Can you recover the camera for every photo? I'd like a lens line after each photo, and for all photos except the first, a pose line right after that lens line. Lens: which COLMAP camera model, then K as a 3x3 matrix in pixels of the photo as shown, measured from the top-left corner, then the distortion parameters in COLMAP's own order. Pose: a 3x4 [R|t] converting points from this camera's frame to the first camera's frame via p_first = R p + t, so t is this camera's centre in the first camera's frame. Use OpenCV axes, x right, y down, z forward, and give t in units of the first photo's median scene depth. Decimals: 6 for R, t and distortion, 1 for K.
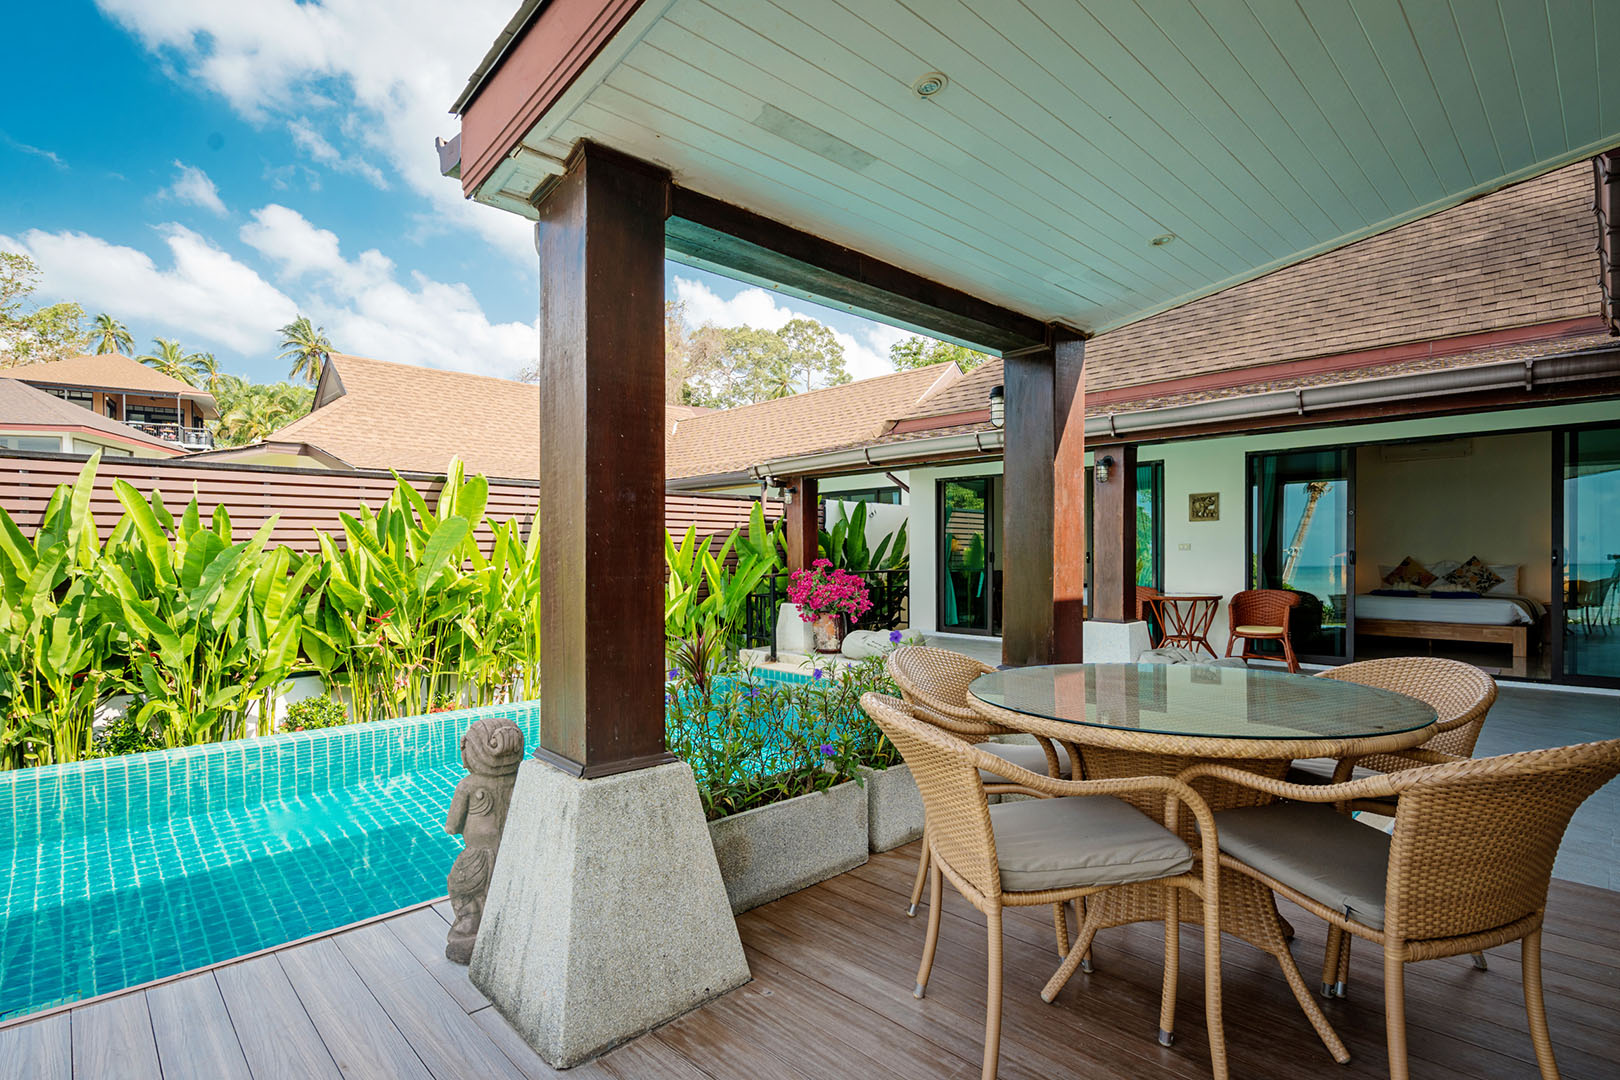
lens RADIAL K [[771.5, 0, 810.0], [0, 771.5, 540.0], [0, 0, 1]] dist [-0.065783, 0.027121]
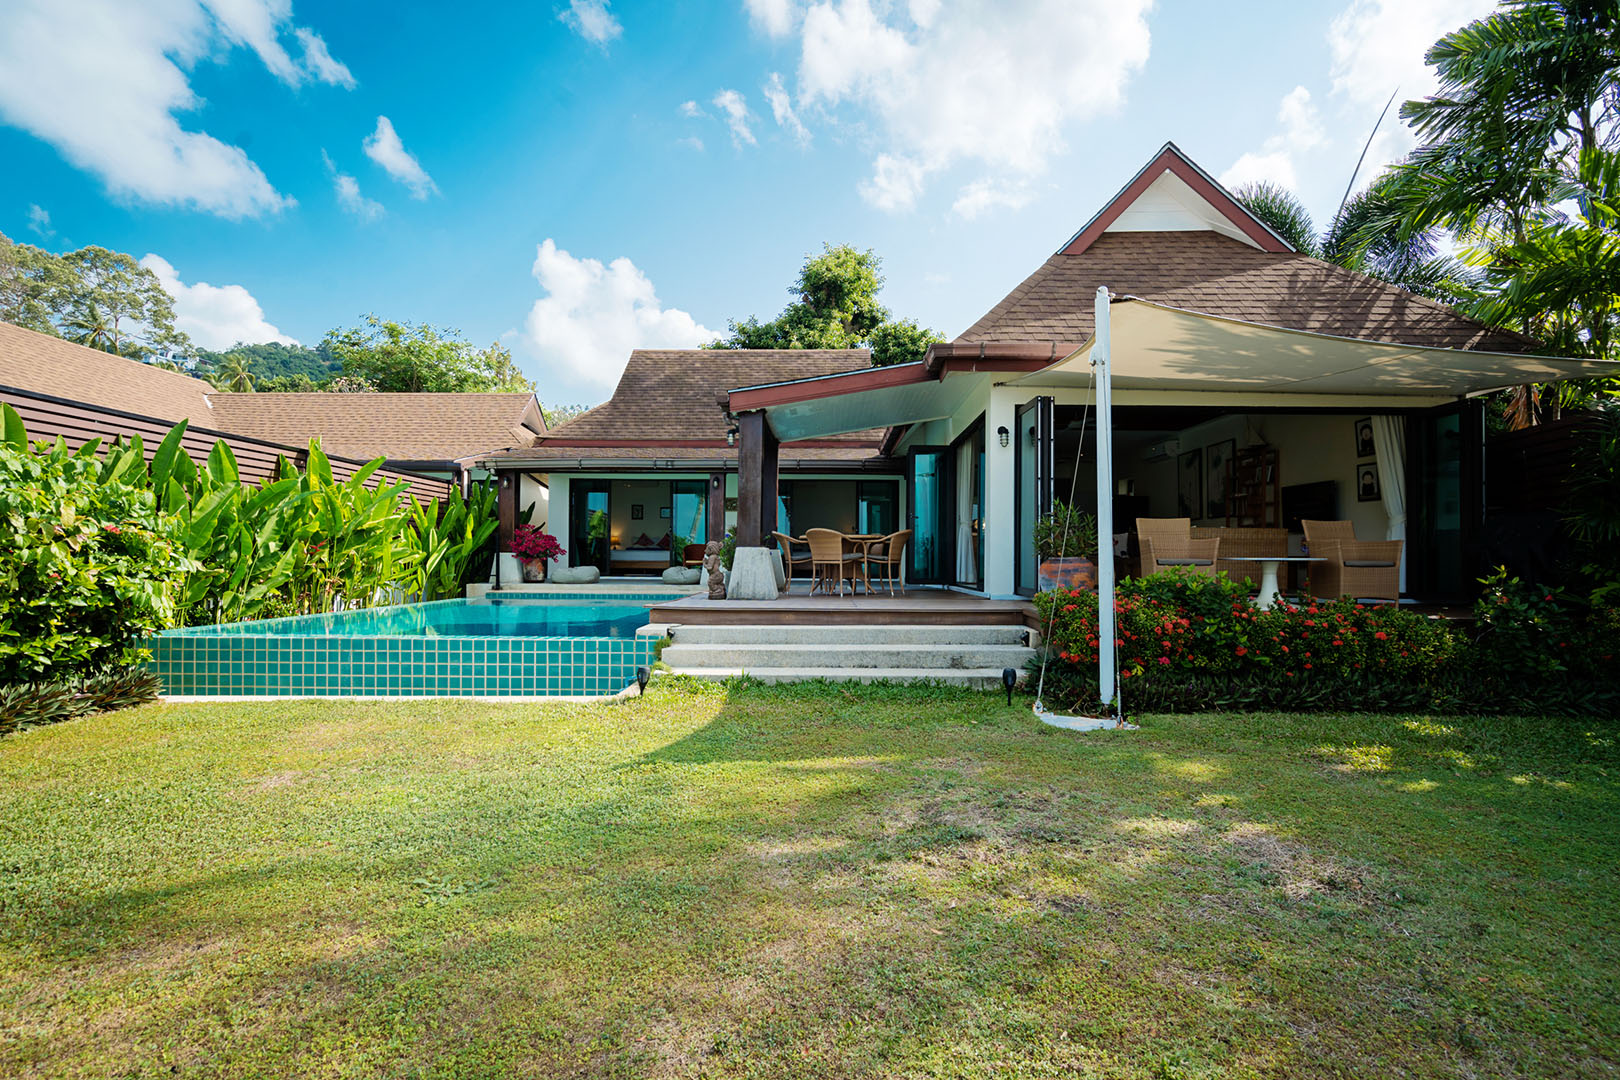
lens RADIAL K [[771.5, 0, 810.0], [0, 771.5, 540.0], [0, 0, 1]] dist [-0.065783, 0.027121]
pose [[0.672639, 0.030863, 0.739327, -0.174009], [-0.025478, 0.999503, -0.018545, 0.016607], [-0.739532, -0.006362, 0.673091, -0.115554]]
